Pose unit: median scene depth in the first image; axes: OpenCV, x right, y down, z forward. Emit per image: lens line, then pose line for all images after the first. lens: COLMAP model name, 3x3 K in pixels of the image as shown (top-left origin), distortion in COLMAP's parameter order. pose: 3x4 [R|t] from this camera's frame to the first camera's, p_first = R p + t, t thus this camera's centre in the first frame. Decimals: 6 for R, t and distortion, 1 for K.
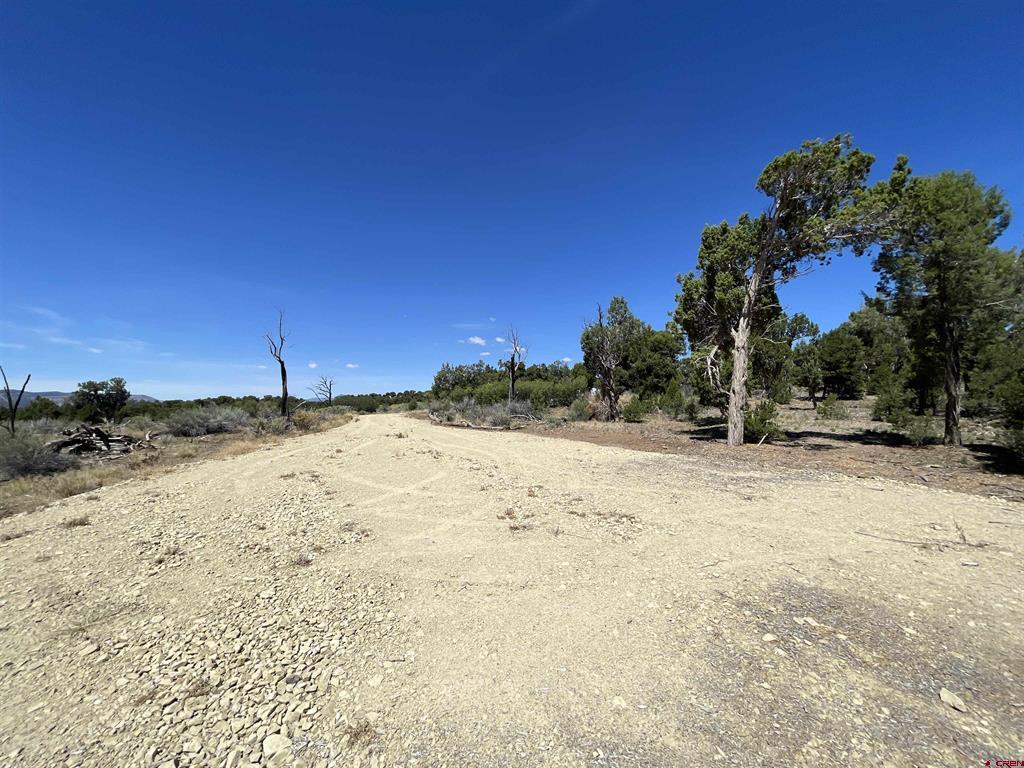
lens RADIAL K [[408.9, 0, 512.7], [0, 408.9, 387.0], [0, 0, 1]] dist [-0.004277, -0.000093]
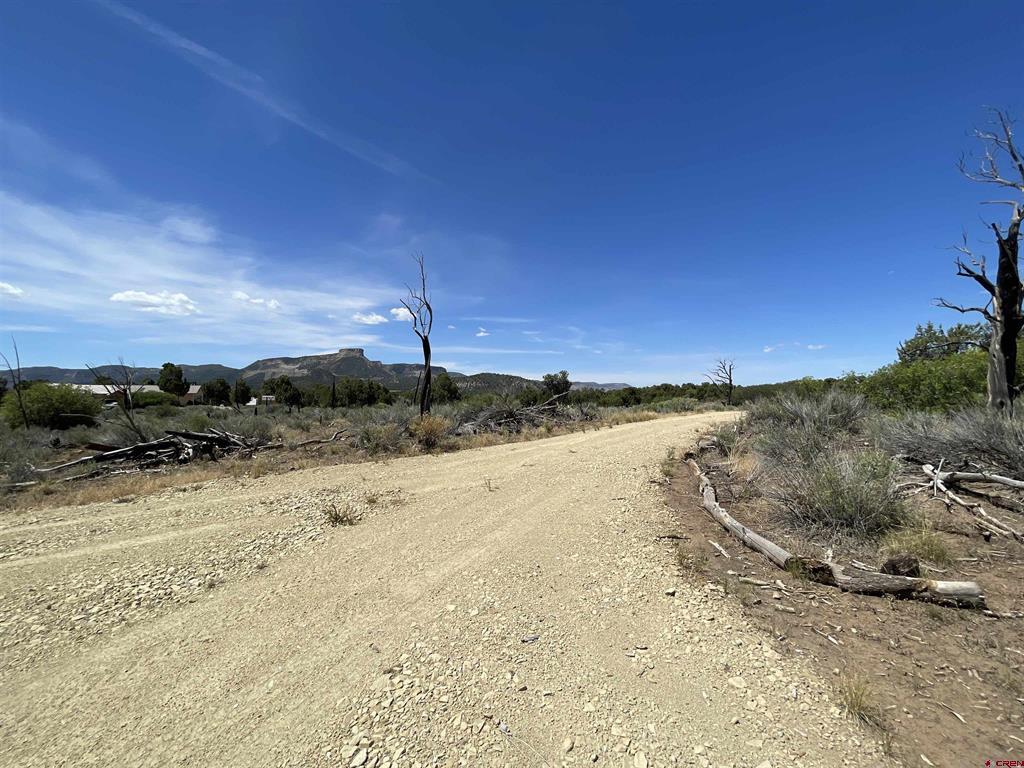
lens RADIAL K [[408.9, 0, 517.3], [0, 408.9, 382.9], [0, 0, 1]] dist [-0.004277, -0.000093]
pose [[0.508654, -0.014903, -0.860842, 0.169138], [0.032371, 0.999474, 0.001825, 0.019220], [0.860362, -0.028794, 0.508869, 0.483300]]
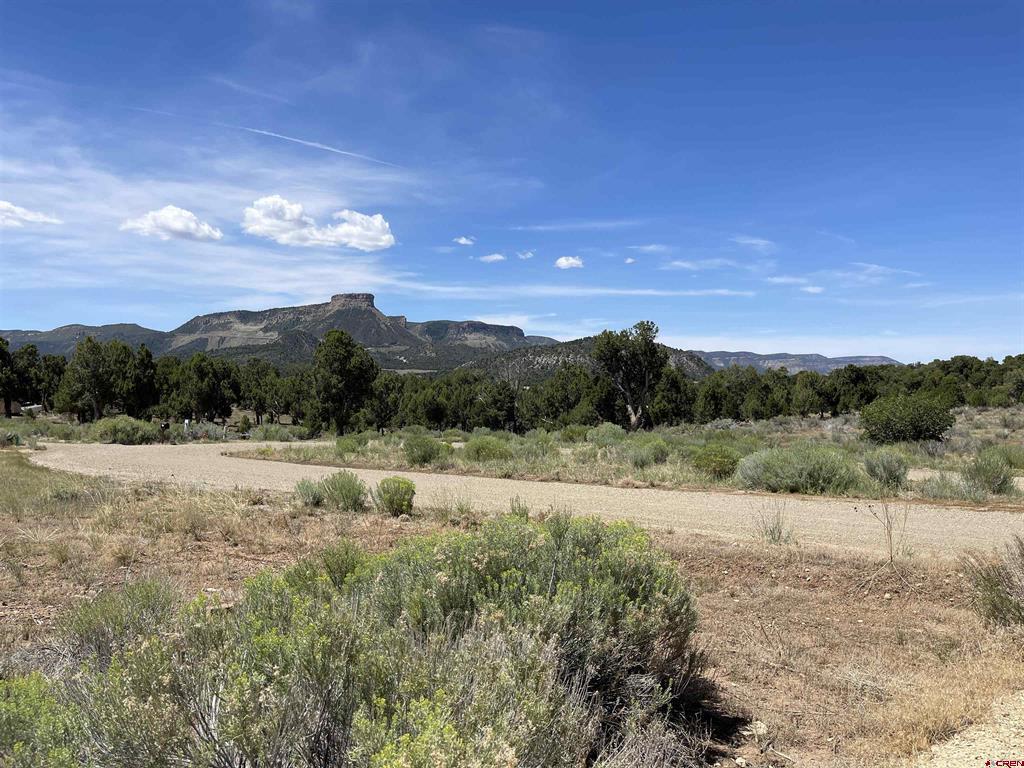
lens RADIAL K [[770.4, 0, 516.2], [0, 770.4, 400.4], [0, 0, 1]] dist [0.030467, -0.030406]
pose [[0.332680, 0.038574, -0.942250, -0.293824], [0.033851, 0.998031, 0.052809, 0.040303], [0.942432, -0.049465, 0.330720, 1.227821]]
